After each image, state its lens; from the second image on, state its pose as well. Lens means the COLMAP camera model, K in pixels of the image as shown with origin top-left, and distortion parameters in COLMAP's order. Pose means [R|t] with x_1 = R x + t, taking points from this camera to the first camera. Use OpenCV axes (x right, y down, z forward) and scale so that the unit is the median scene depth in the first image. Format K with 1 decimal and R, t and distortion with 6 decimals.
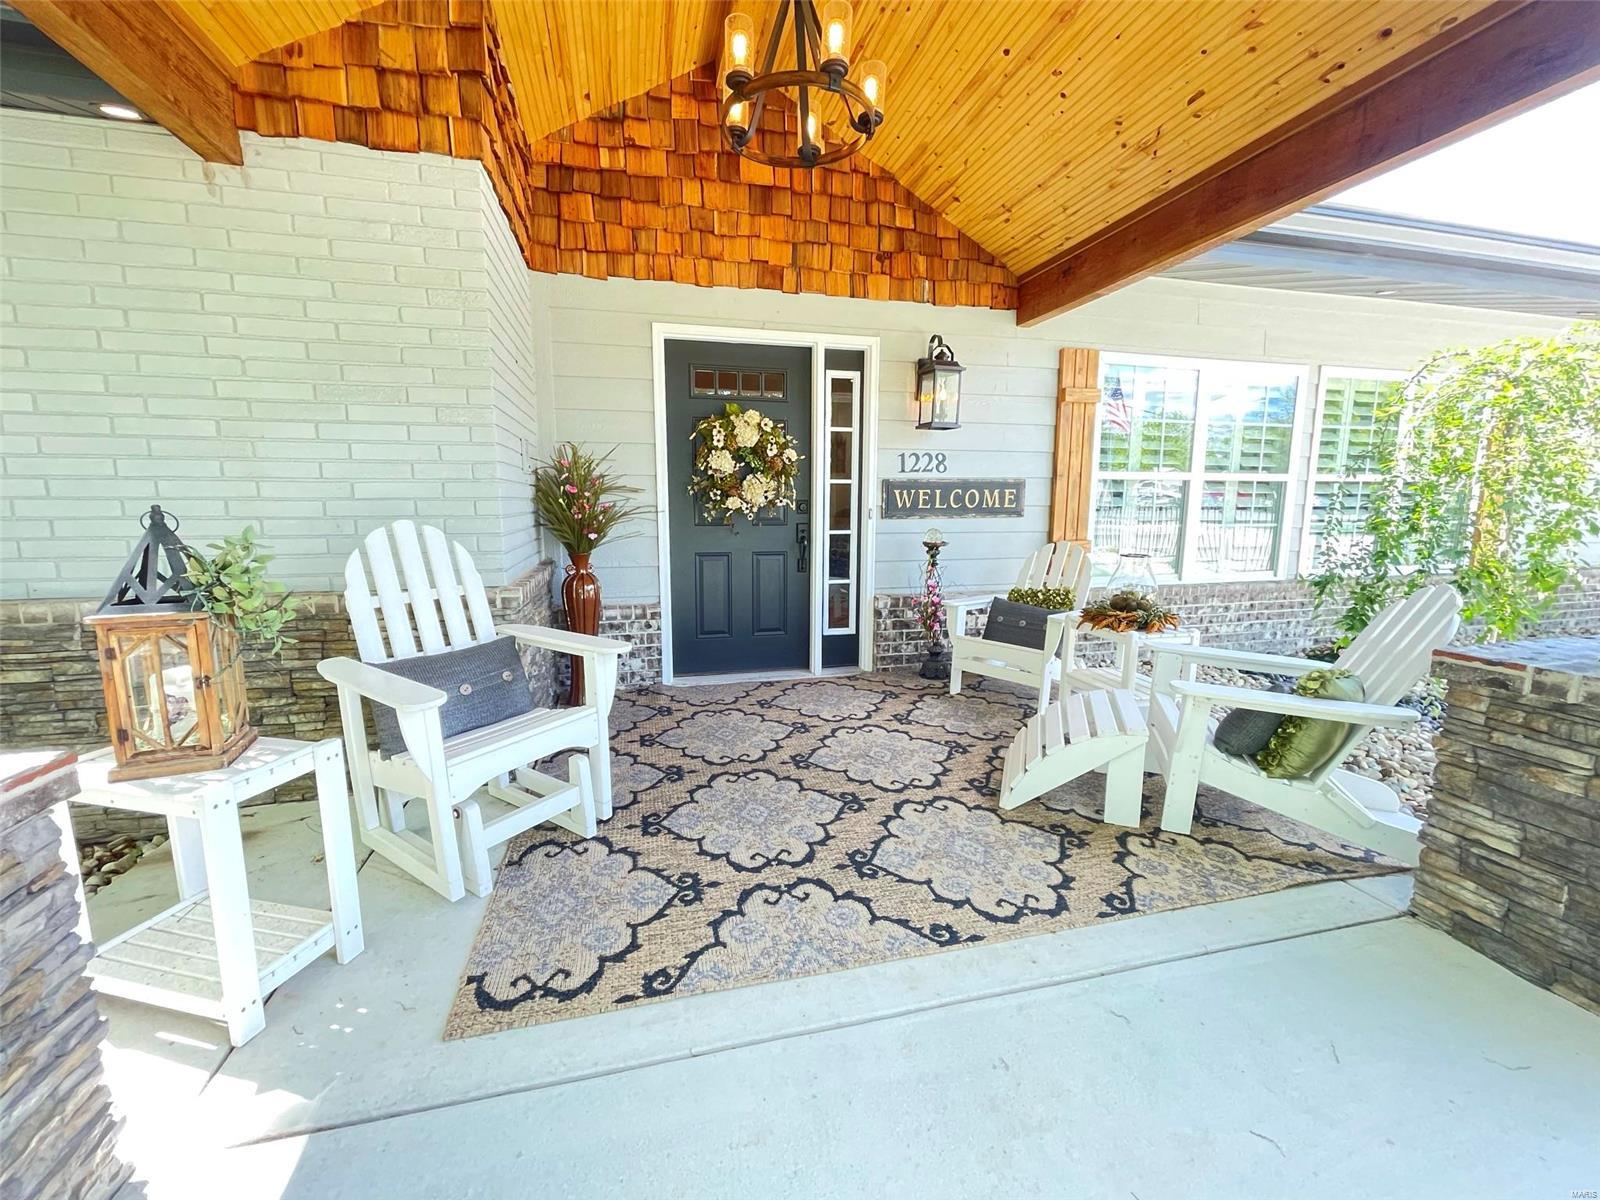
lens RADIAL K [[642.0, 0, 802.9], [0, 642.0, 599.5], [0, 0, 1]] dist [-0.008671, 0.001274]
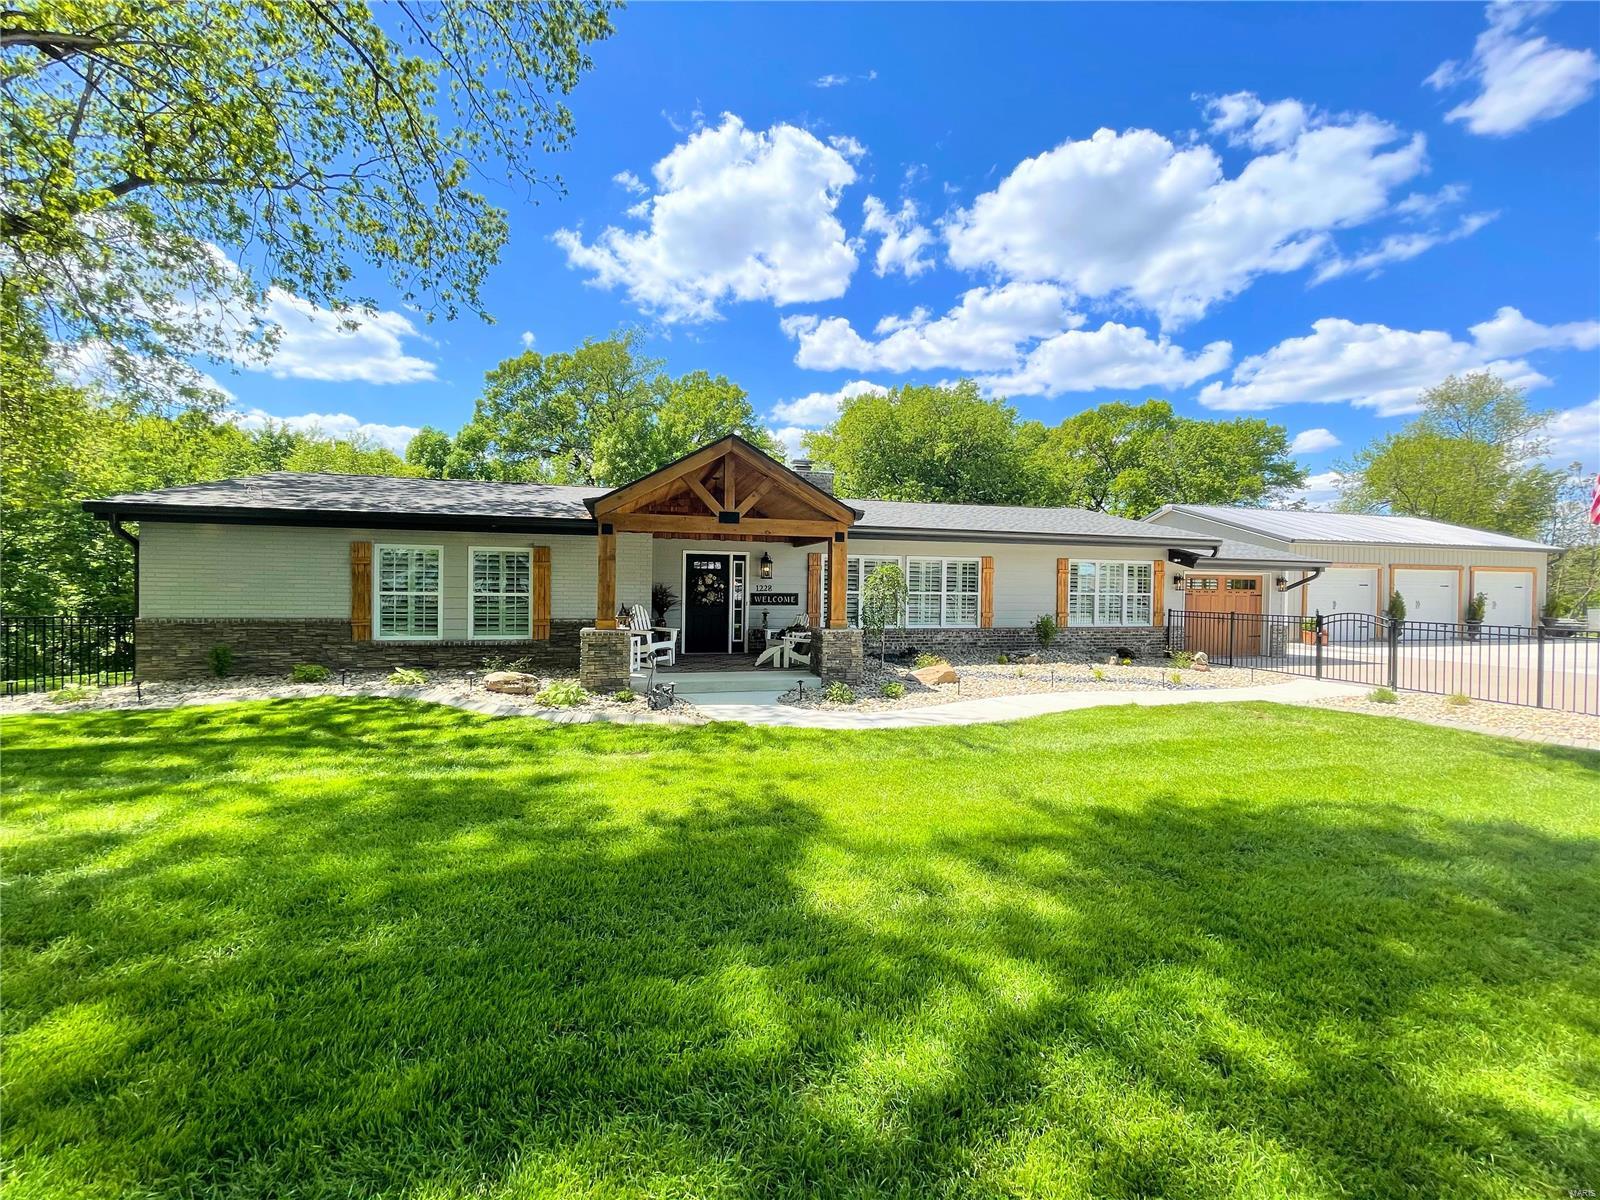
lens RADIAL K [[642.0, 0, 794.4], [0, 642.0, 597.3], [0, 0, 1]] dist [-0.008671, 0.001274]
pose [[0.999829, 0.009275, -0.016028, 0.402301], [-0.011486, 0.989527, -0.143892, 0.303605], [0.014525, 0.144051, 0.989464, -2.246837]]
